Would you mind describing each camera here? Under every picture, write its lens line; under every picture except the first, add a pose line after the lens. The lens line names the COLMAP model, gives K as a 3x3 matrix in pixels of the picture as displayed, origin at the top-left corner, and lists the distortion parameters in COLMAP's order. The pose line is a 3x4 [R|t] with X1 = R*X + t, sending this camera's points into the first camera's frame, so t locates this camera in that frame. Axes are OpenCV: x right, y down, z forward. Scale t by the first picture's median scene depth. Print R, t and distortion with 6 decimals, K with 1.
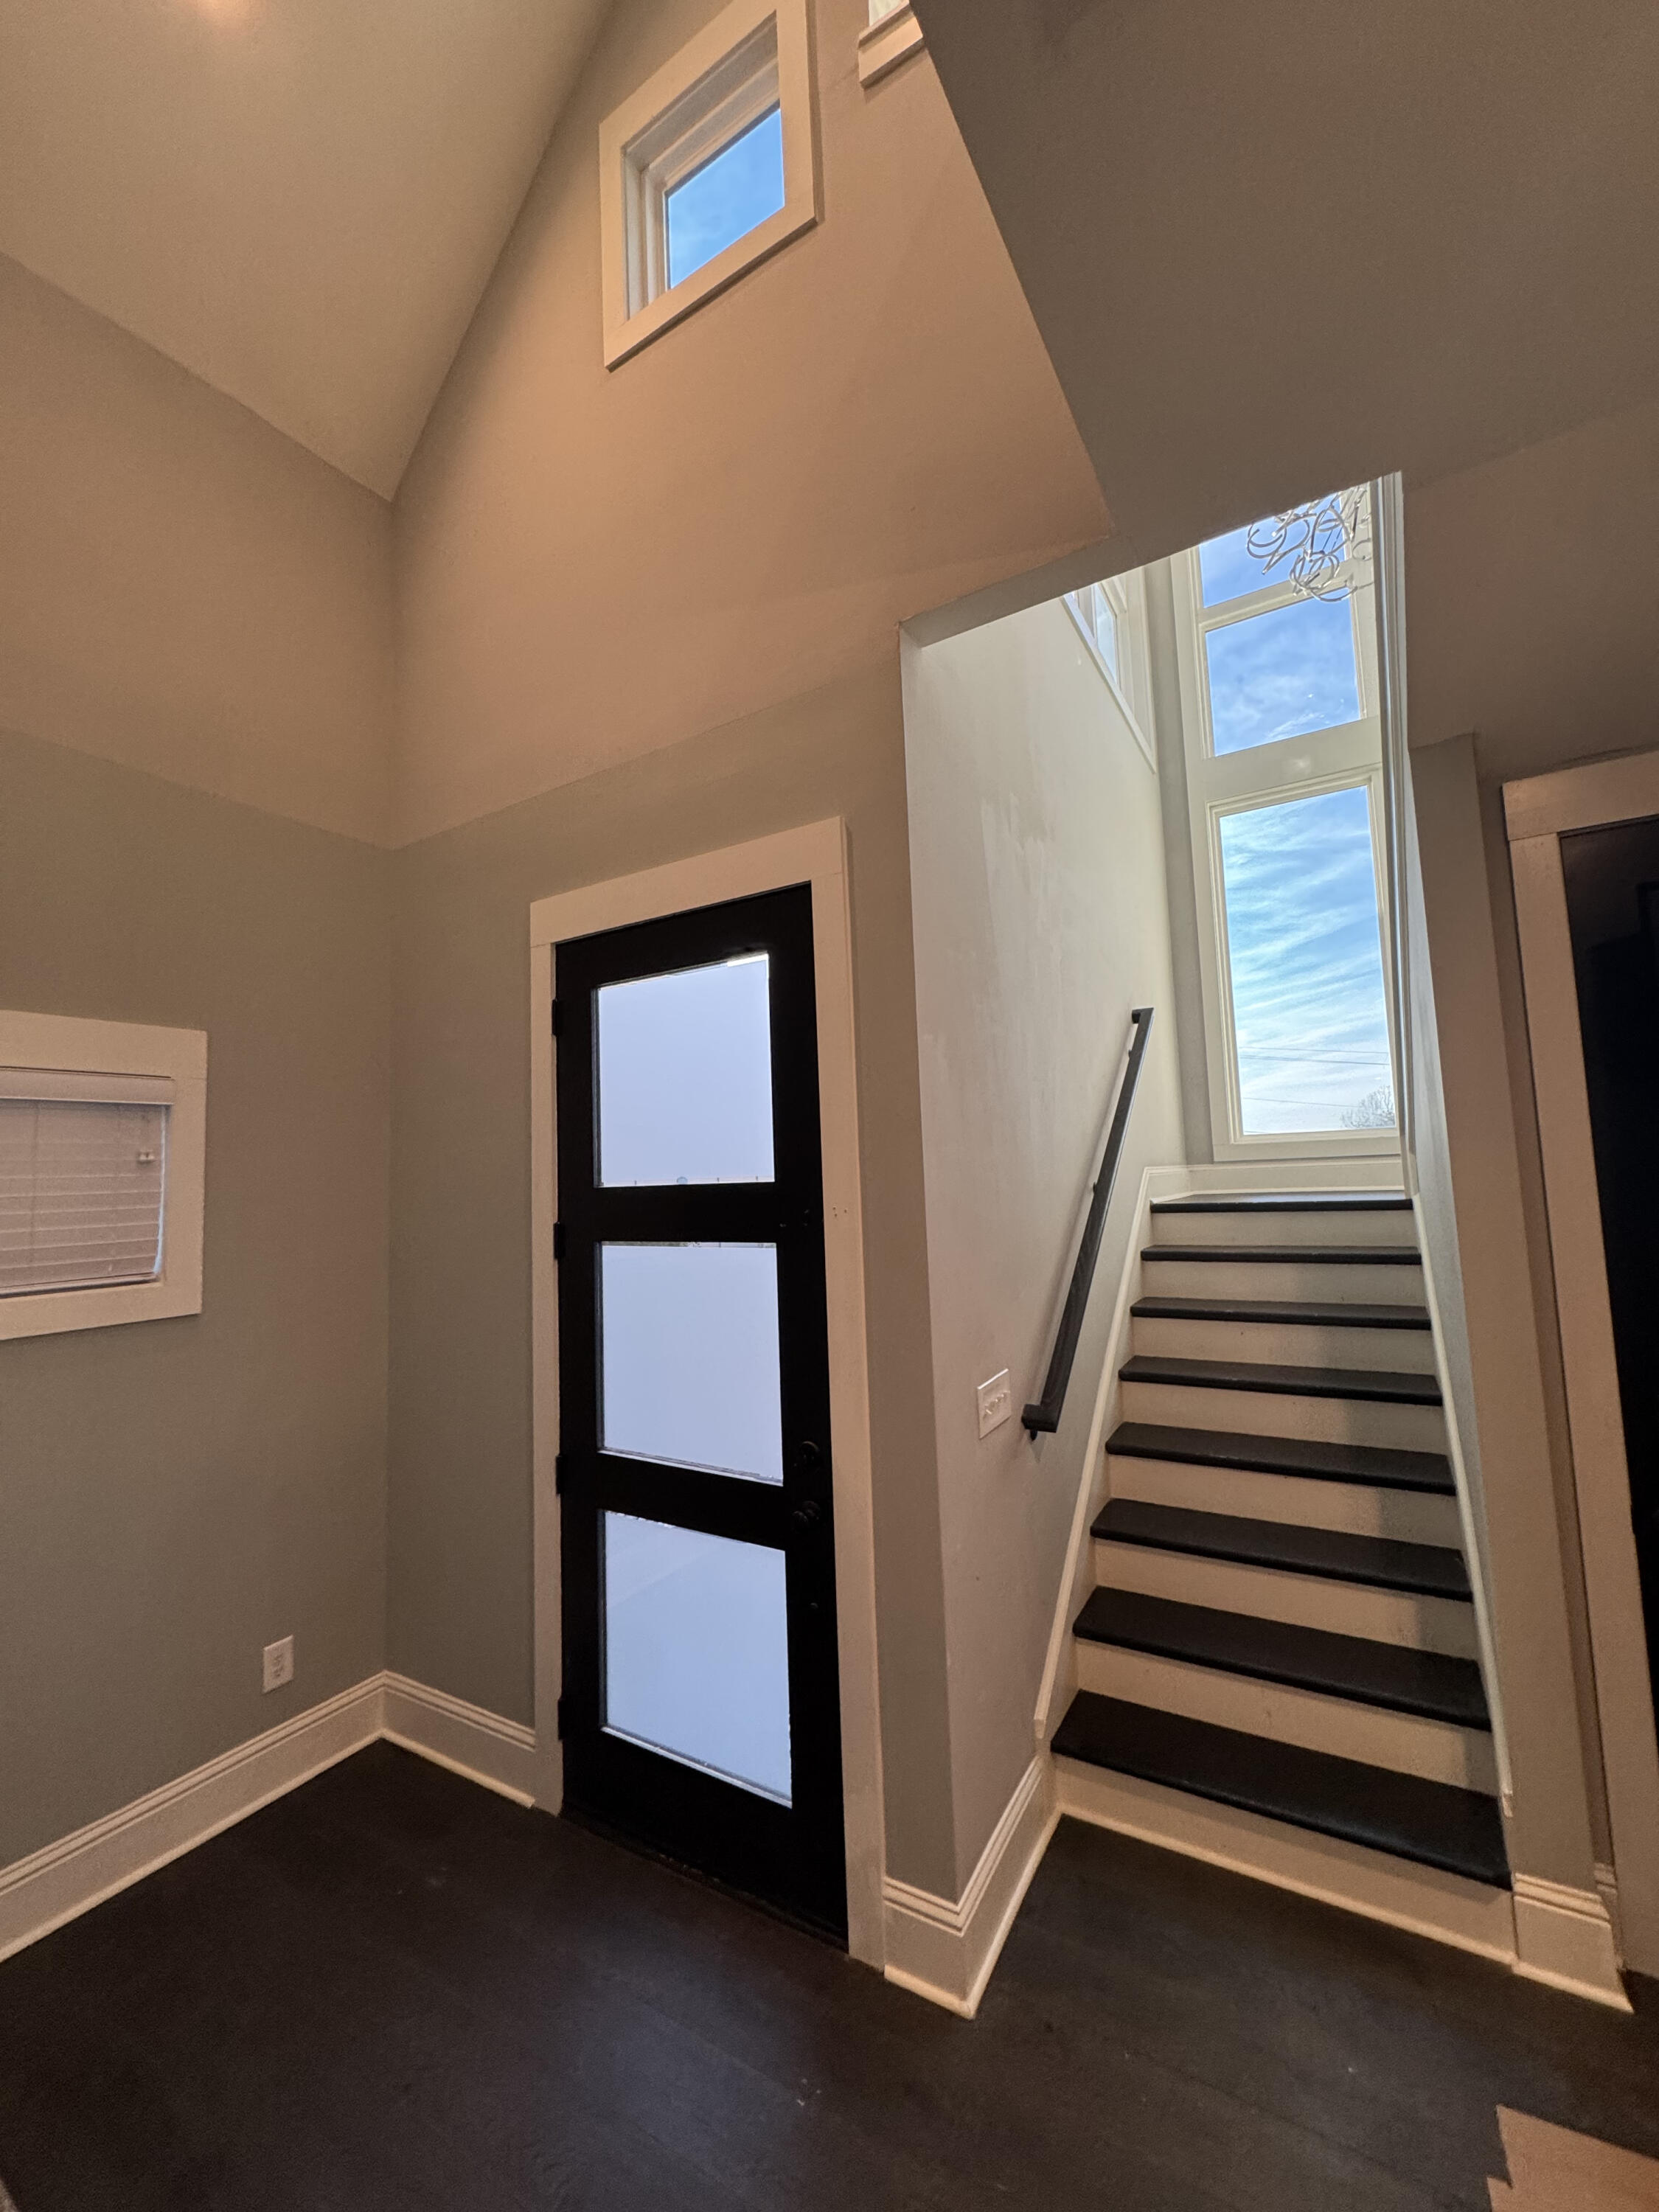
lens RADIAL K [[879.7, 0, 830.0], [0, 879.7, 1104.8], [0, 0, 1]] dist [-0.004047, -0.000146]
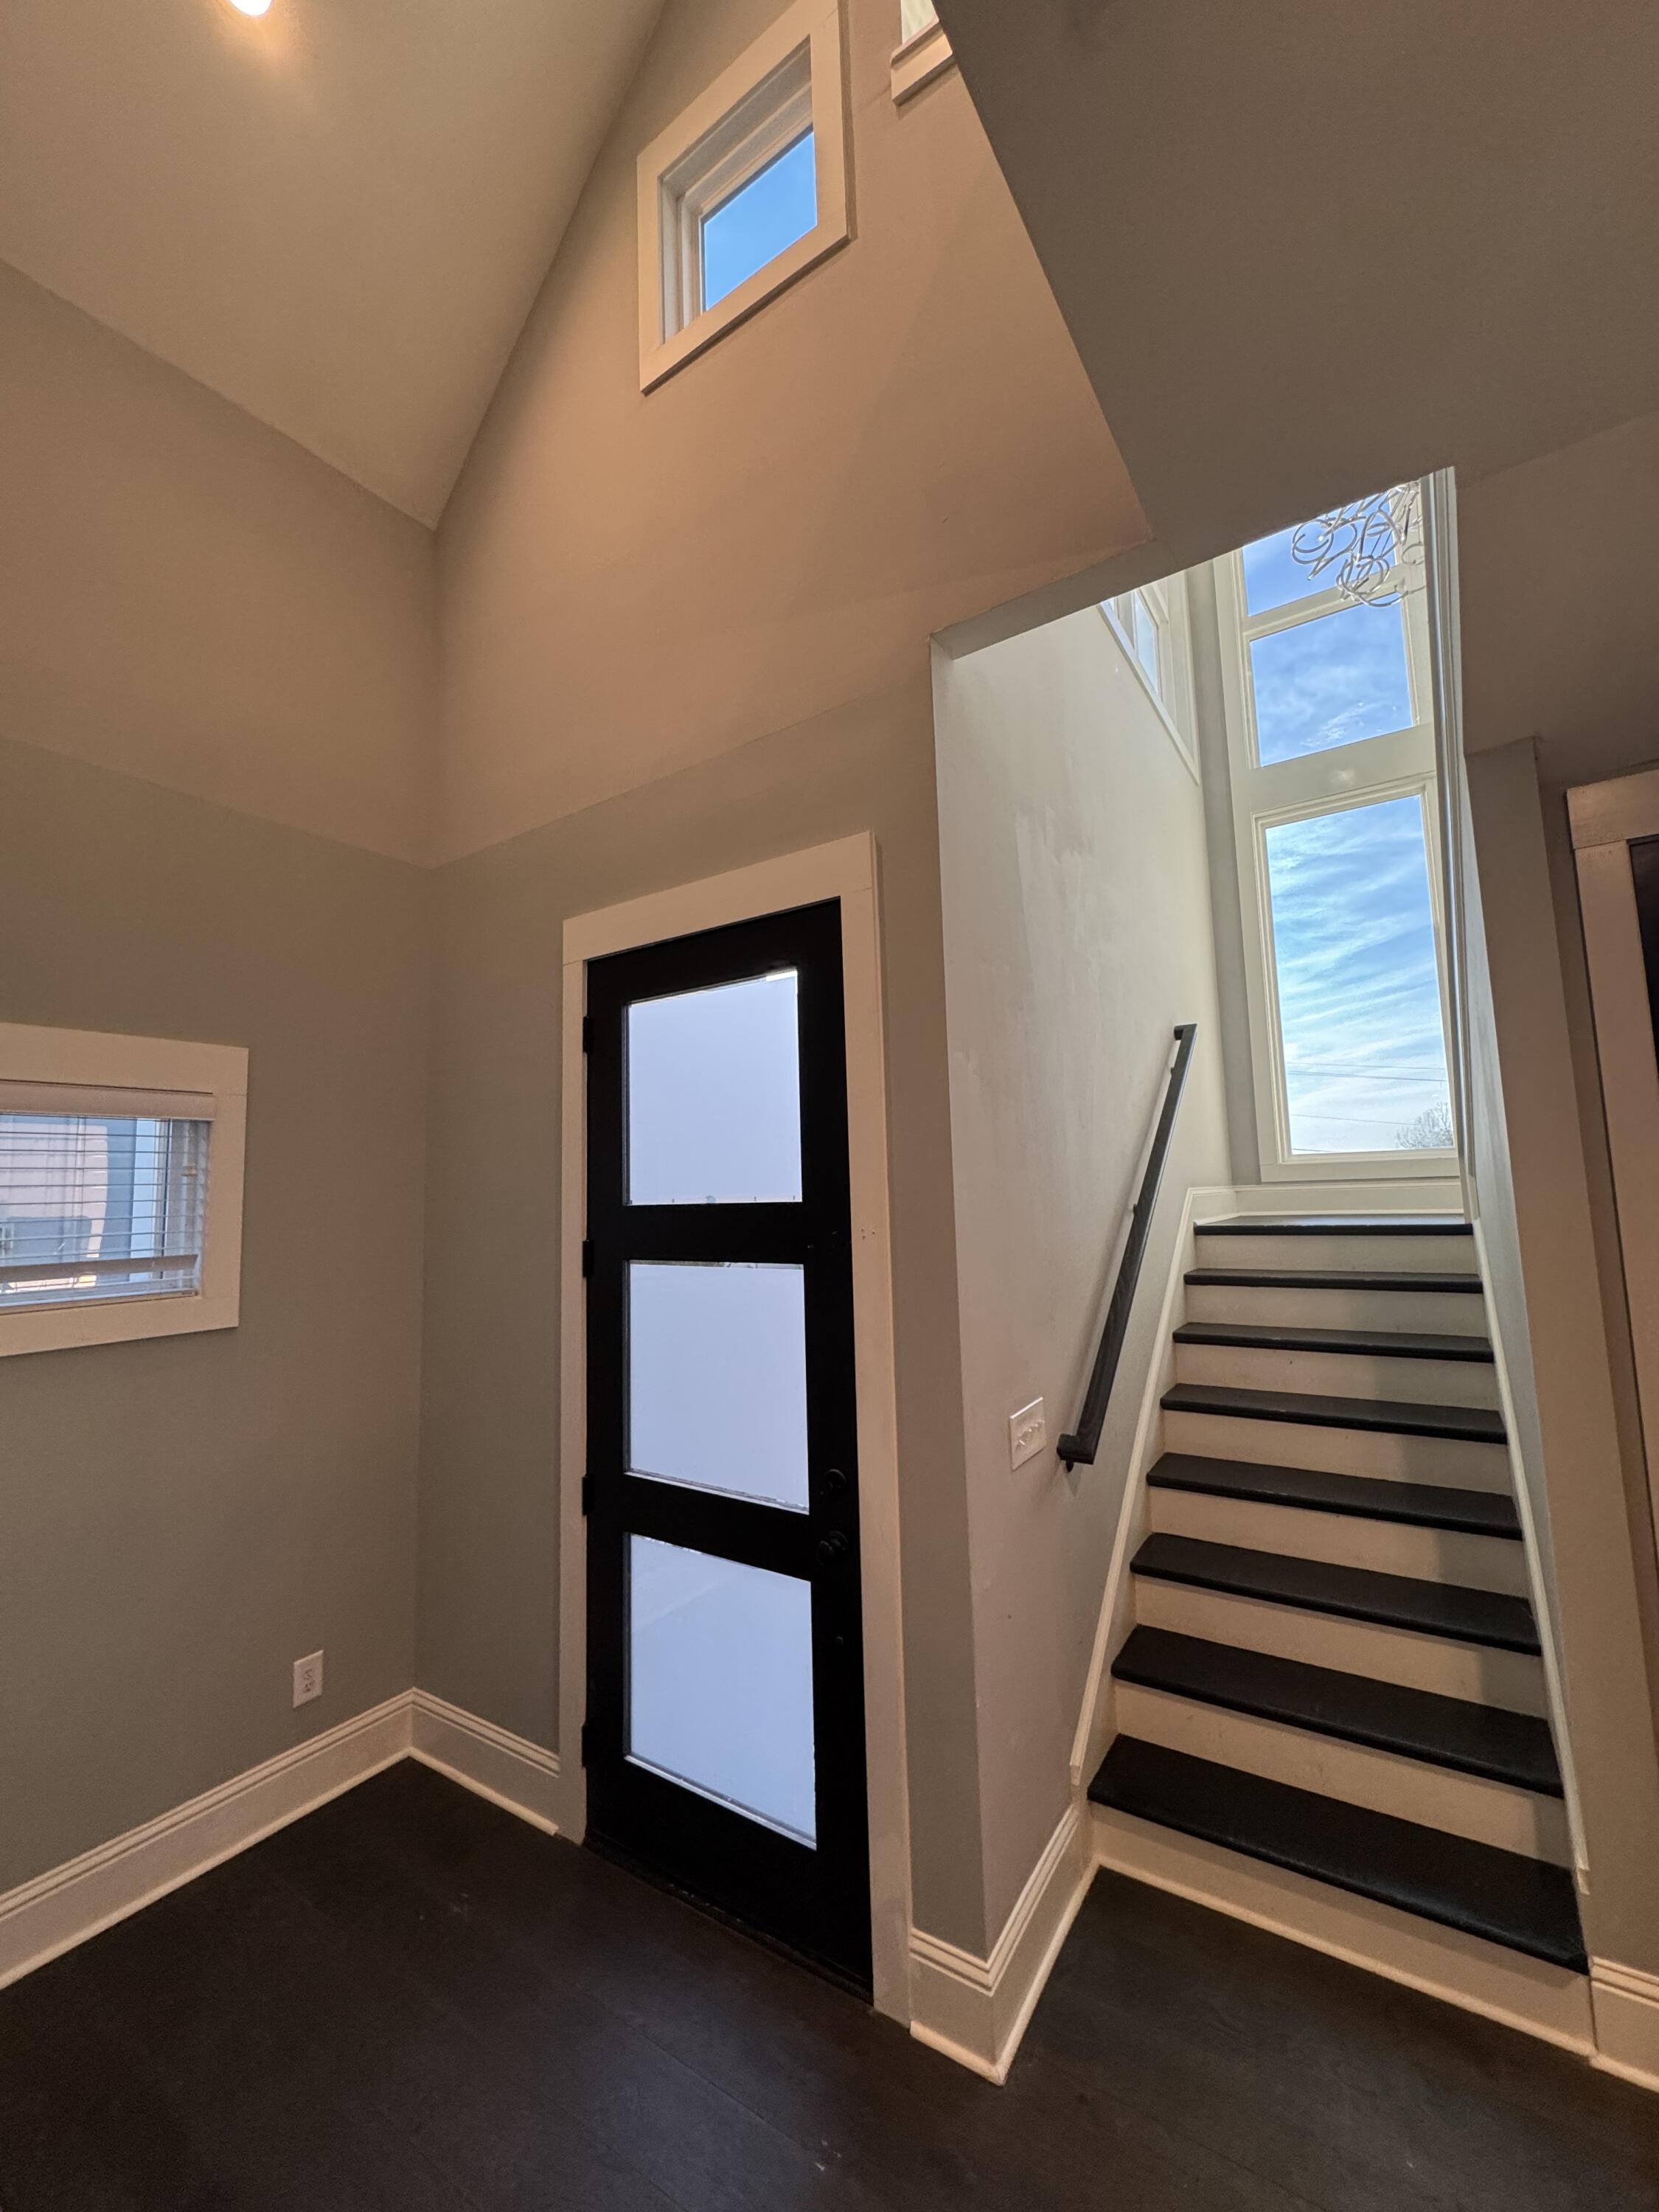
lens RADIAL K [[879.7, 0, 829.4], [0, 879.7, 1104.9], [0, 0, 1]] dist [-0.004047, -0.000146]
pose [[0.998932, 0.003384, -0.046076, 0.010549], [-0.004158, 0.999852, -0.016708, -0.003896], [0.046013, 0.016881, 0.998798, 0.015858]]
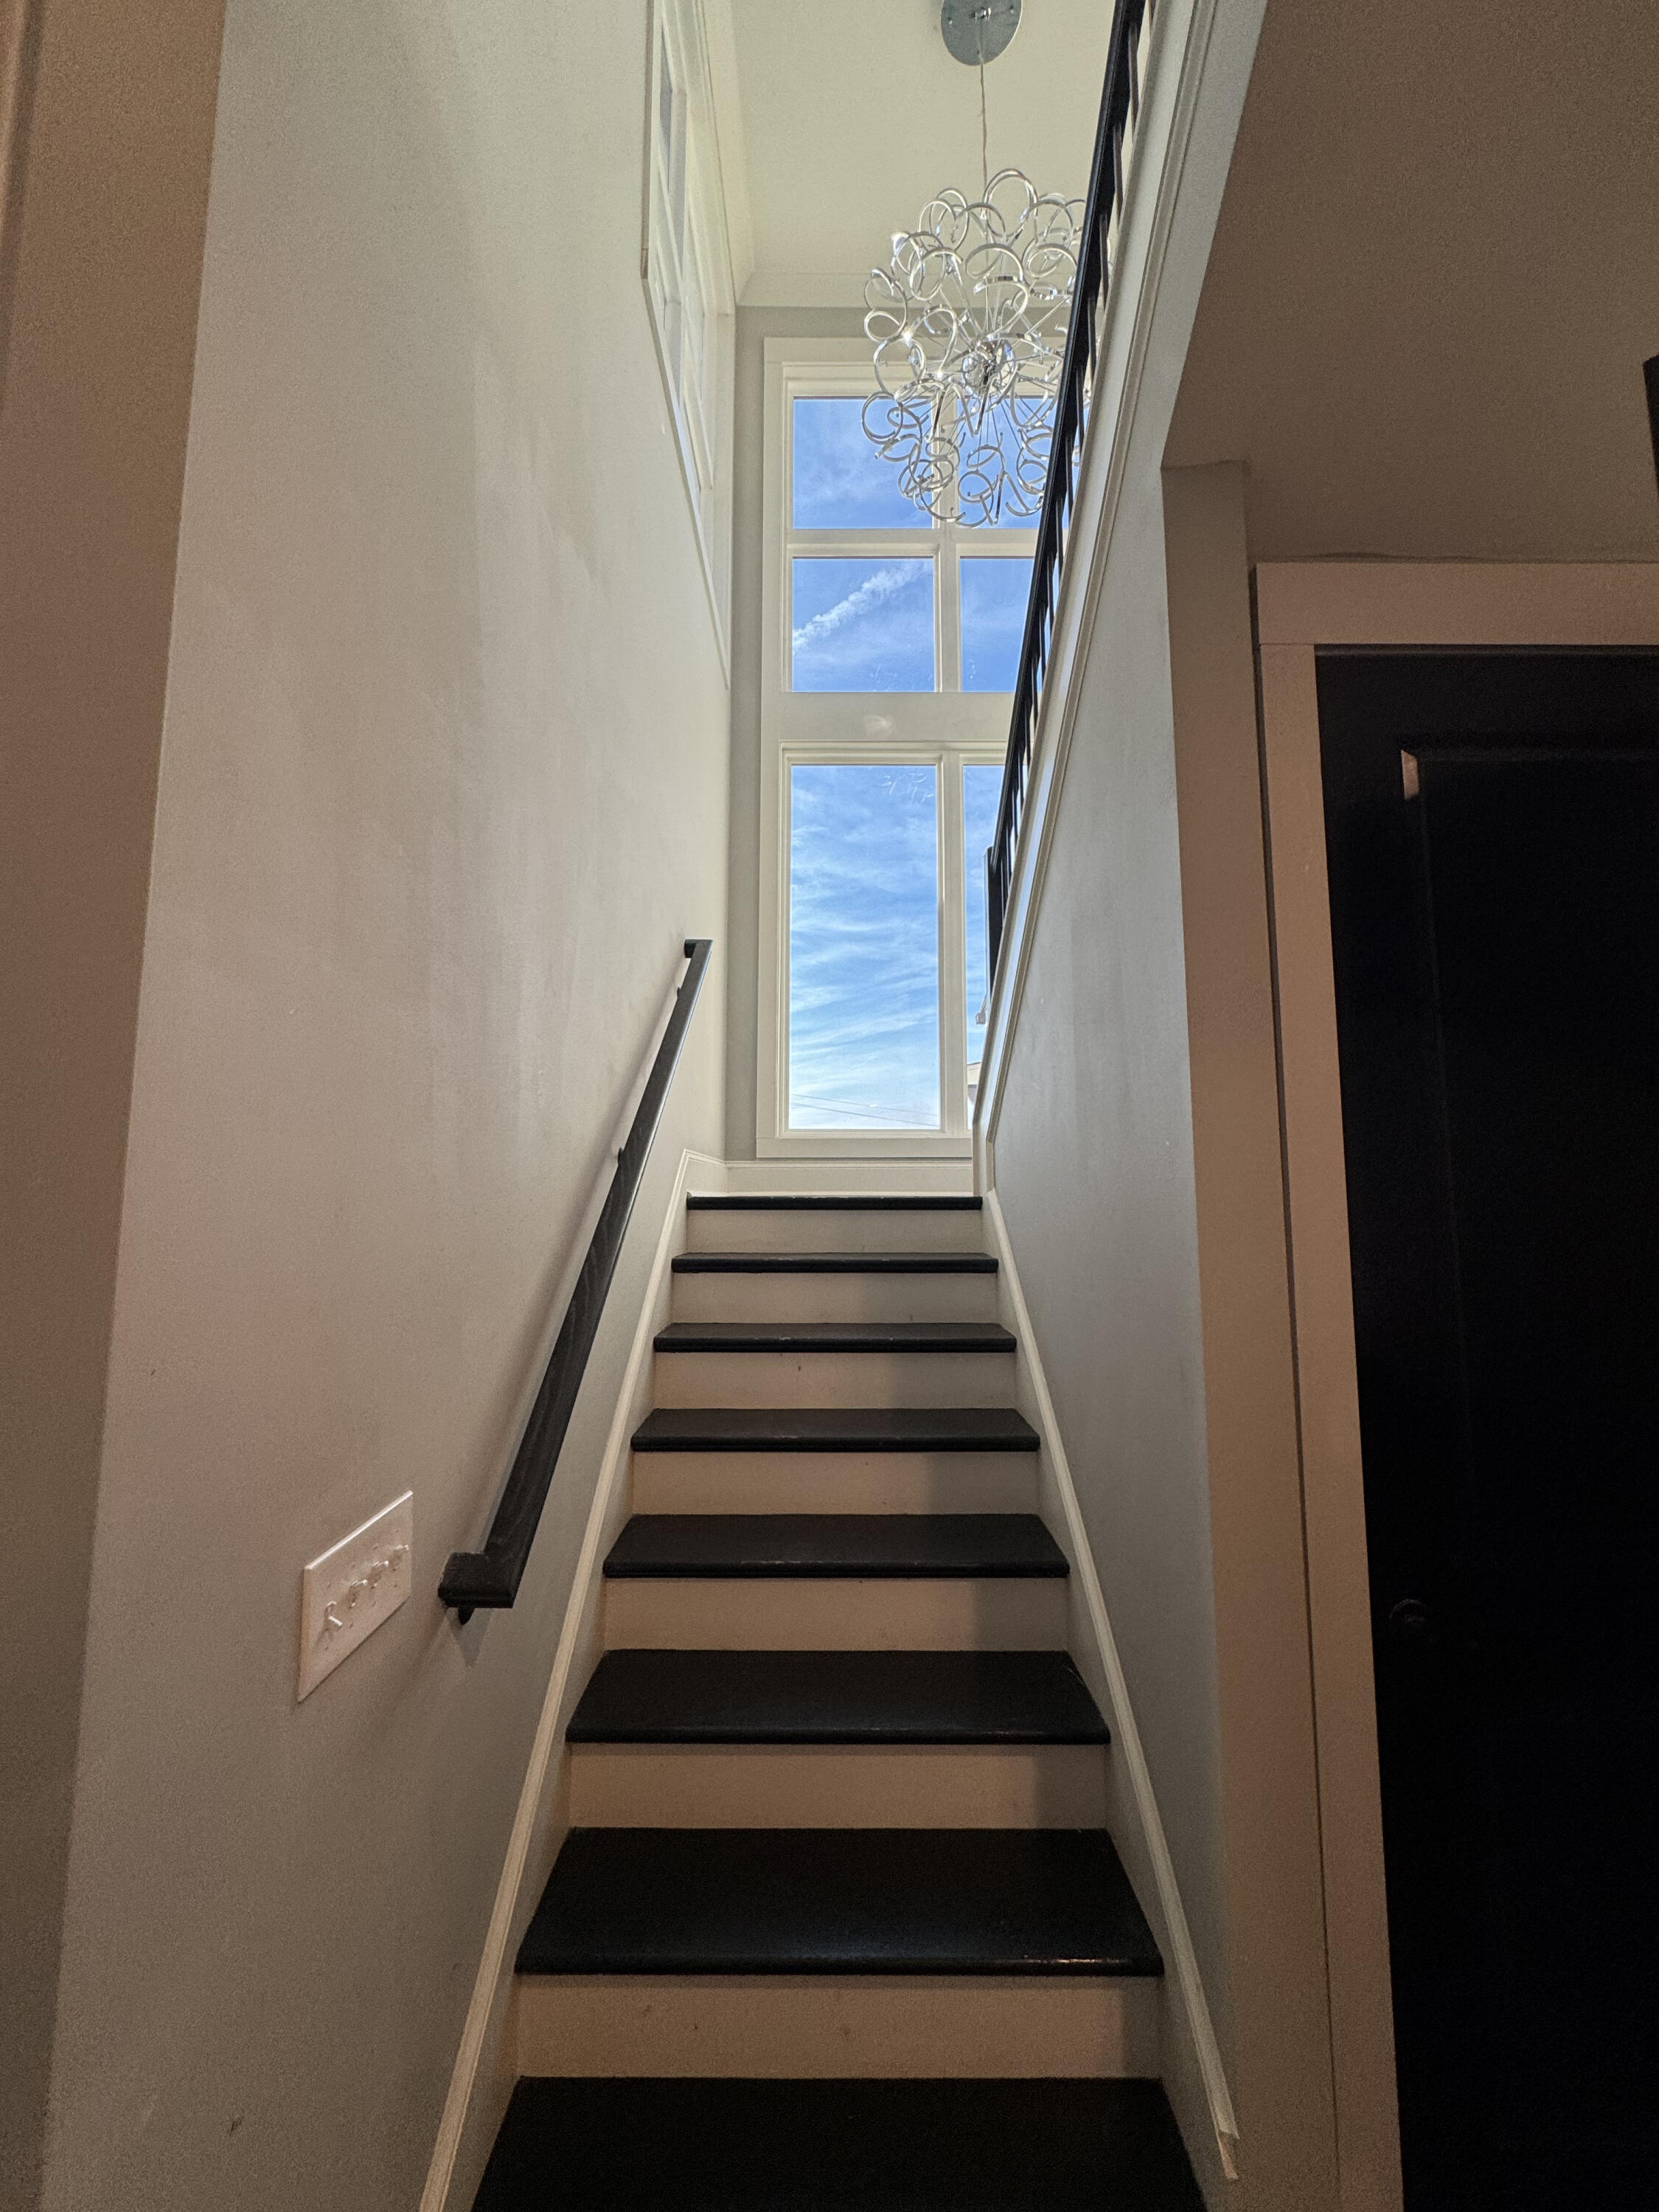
lens RADIAL K [[879.7, 0, 824.1], [0, 879.7, 1109.1], [0, 0, 1]] dist [-0.004047, -0.000146]
pose [[0.860267, 0.088459, 0.502111, 0.126680], [-0.074581, 0.996073, -0.047703, 0.100273], [-0.504359, 0.003590, 0.863486, 0.453950]]
